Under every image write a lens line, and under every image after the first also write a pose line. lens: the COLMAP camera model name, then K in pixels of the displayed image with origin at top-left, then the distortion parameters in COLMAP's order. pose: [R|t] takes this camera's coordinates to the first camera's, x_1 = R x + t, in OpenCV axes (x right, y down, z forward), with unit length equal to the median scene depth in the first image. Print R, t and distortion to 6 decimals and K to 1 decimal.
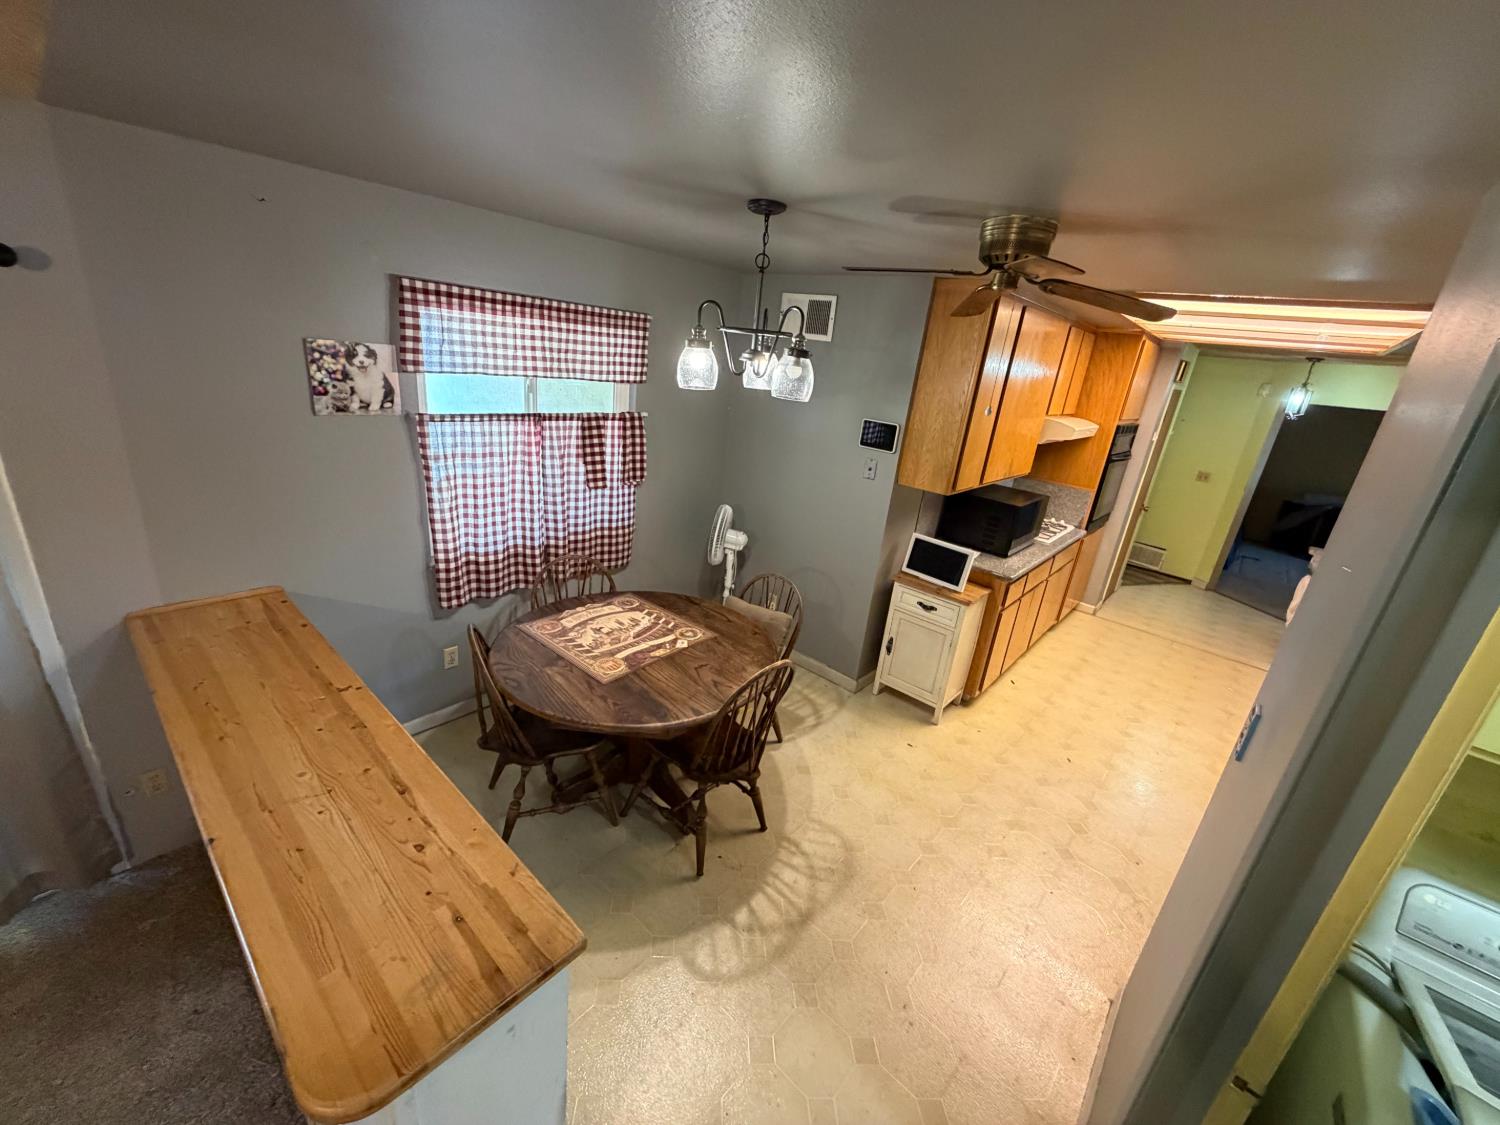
lens RADIAL K [[593.0, 0, 745.6], [0, 593.0, 562.2], [0, 0, 1]] dist [-0.001240, -0.000512]
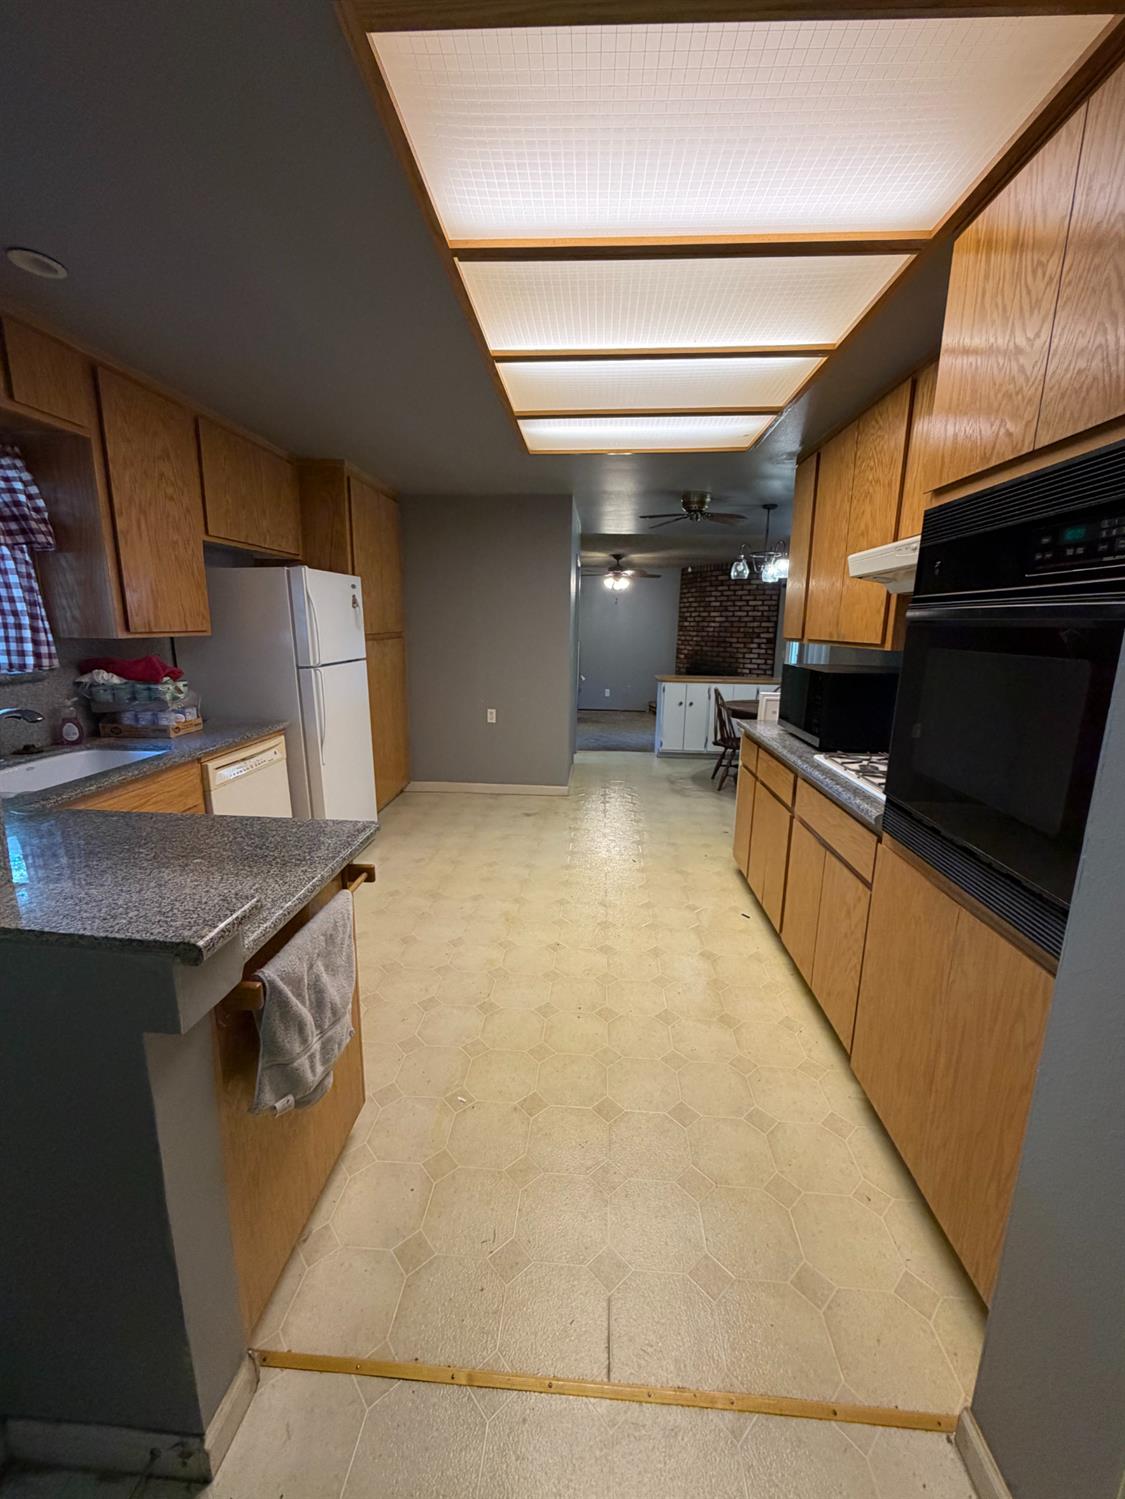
lens RADIAL K [[592.6, 0, 556.8], [0, 592.6, 743.4], [0, 0, 1]] dist [-0.001240, -0.000512]
pose [[-0.785961, 0.005785, -0.618249, 0.933700], [-0.296744, 0.873726, 0.385417, -0.167626], [0.542410, 0.486385, -0.684997, 1.095955]]
